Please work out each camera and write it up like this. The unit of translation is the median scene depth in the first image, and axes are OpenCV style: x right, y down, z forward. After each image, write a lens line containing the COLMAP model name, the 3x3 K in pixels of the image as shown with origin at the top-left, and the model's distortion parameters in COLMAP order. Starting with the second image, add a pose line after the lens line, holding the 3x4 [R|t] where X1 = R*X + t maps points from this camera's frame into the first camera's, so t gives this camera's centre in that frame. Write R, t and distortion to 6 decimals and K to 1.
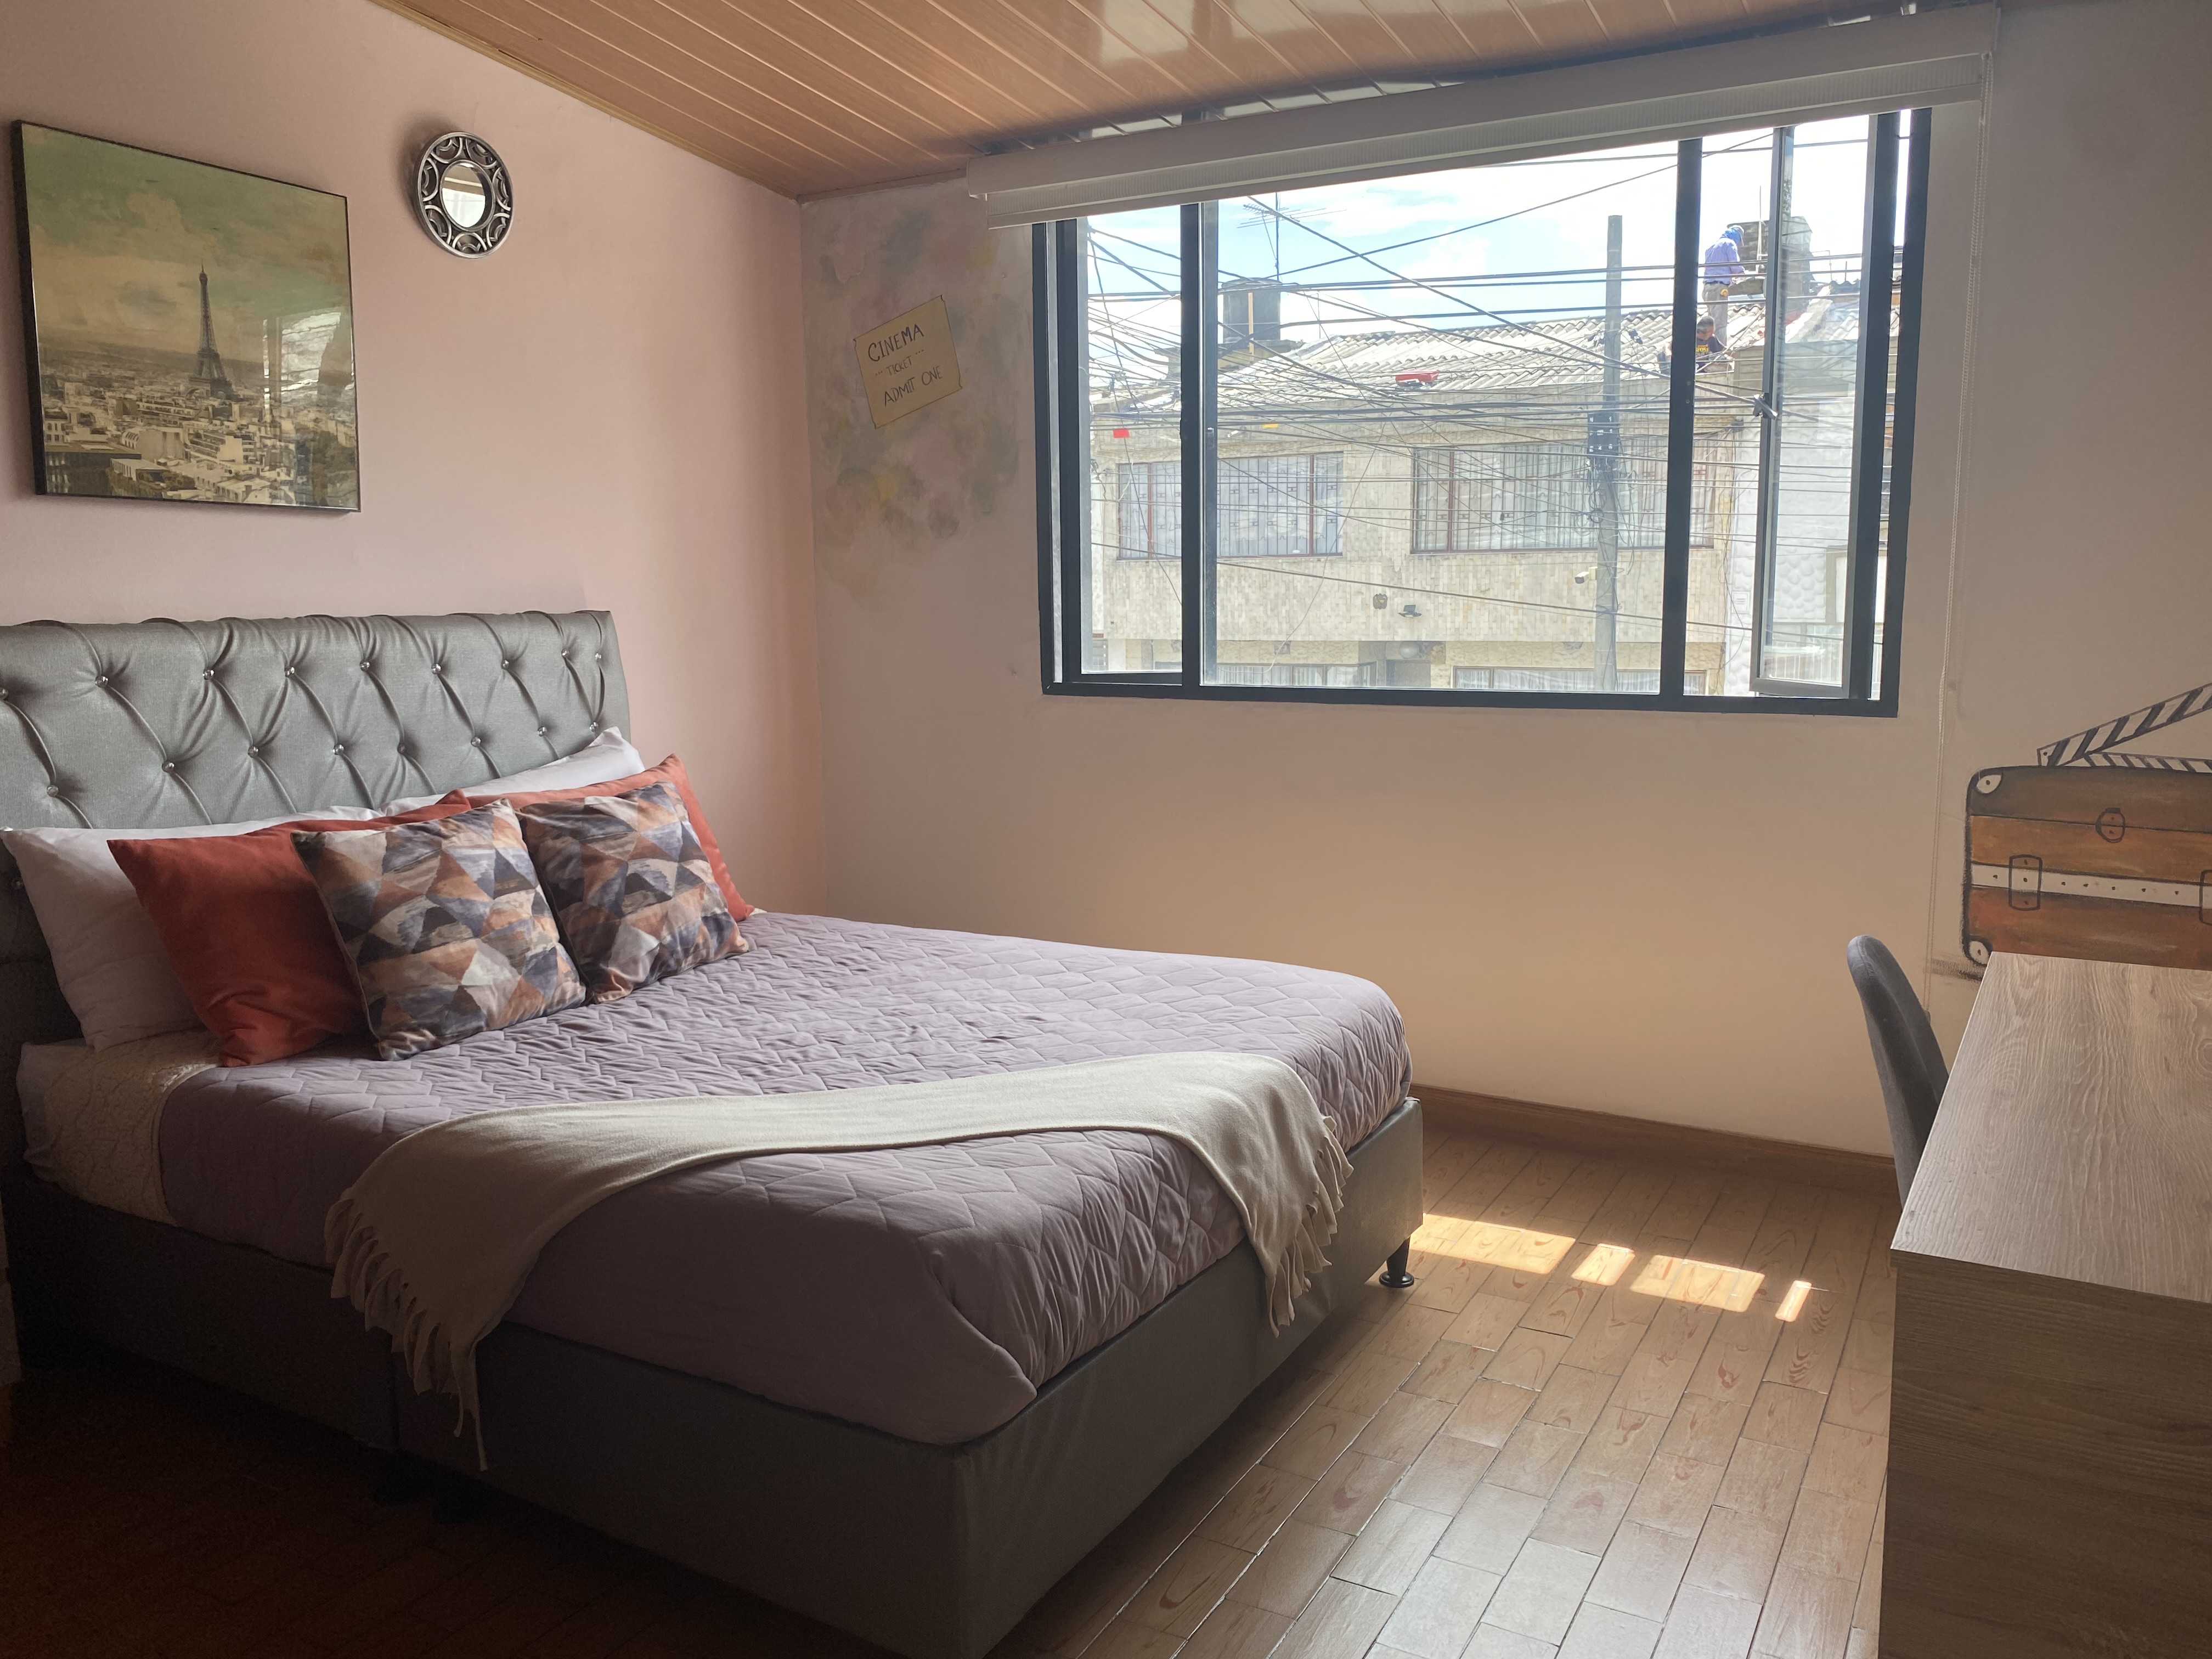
lens RADIAL K [[1679.7, 0, 1106.0], [0, 1679.7, 829.5], [0, 0, 1]] dist [0.001500, -0.012543]
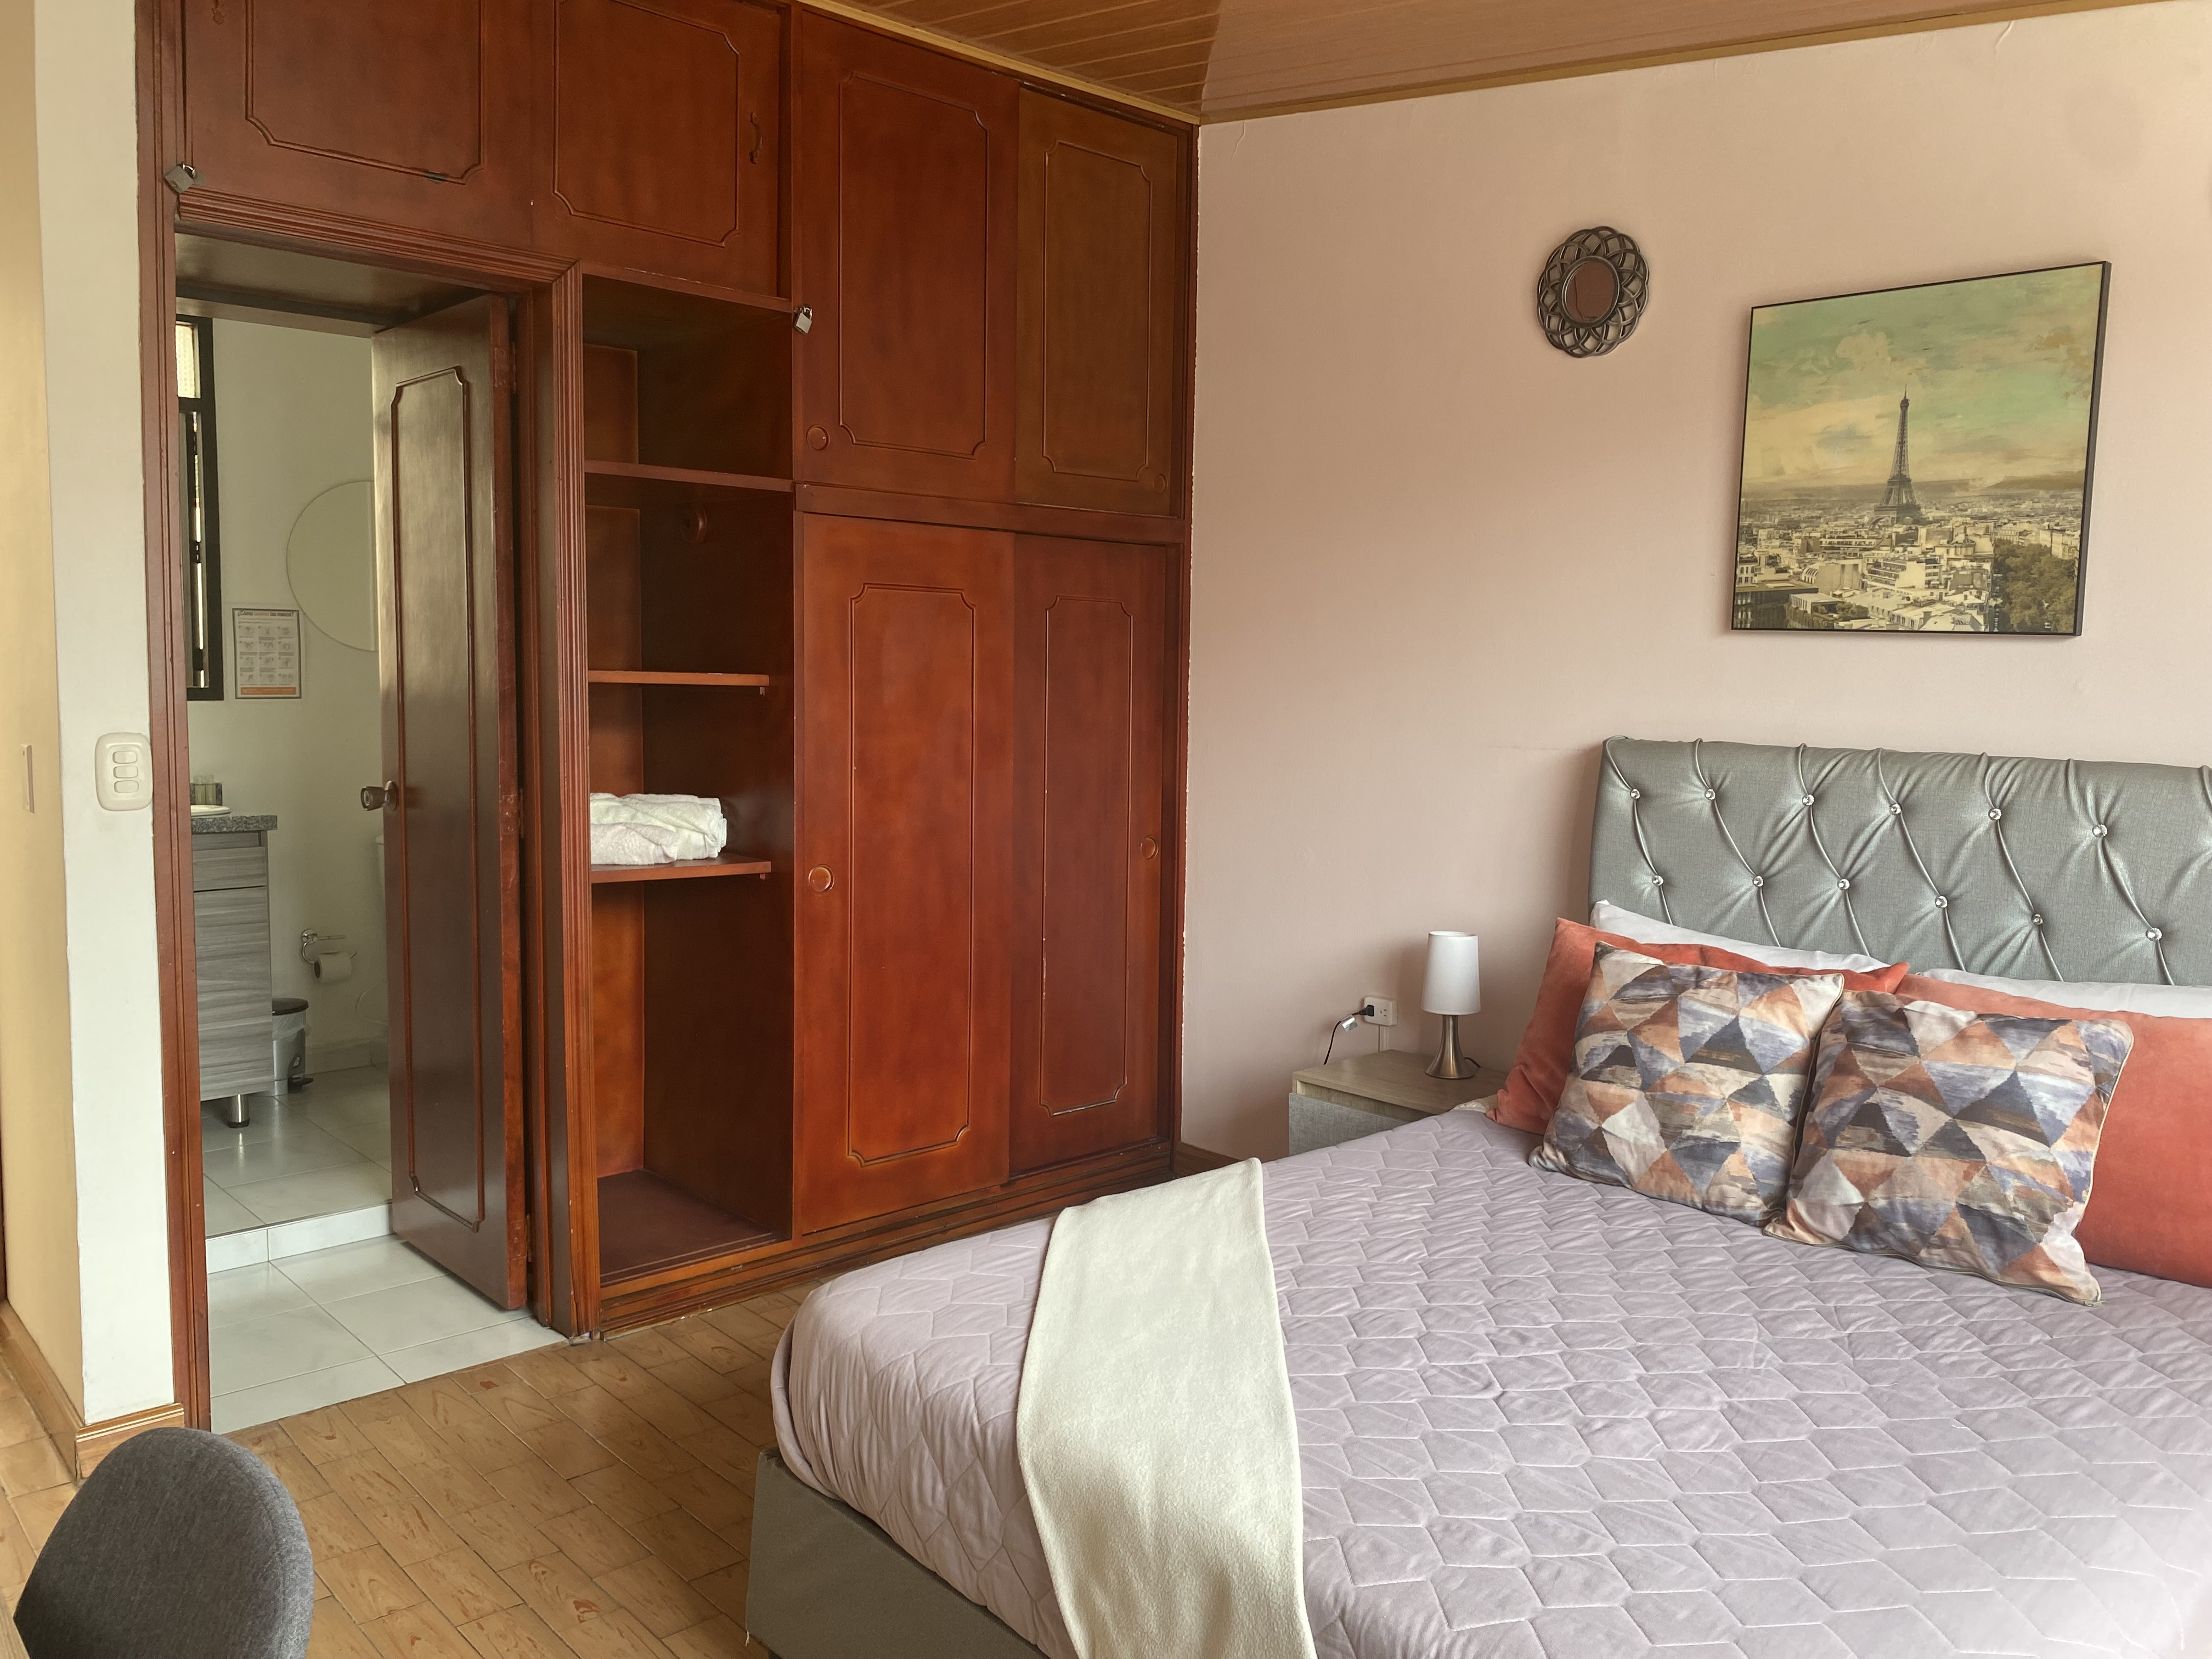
lens RADIAL K [[1643.0, 0, 1109.9], [0, 1643.0, 810.6], [0, 0, 1]] dist [0.045689, -0.067051]
pose [[-0.290402, 0.088131, -0.952838, 0.543534], [-0.153895, 0.978486, 0.137407, -0.159624], [0.944449, 0.186540, -0.270591, 0.877260]]
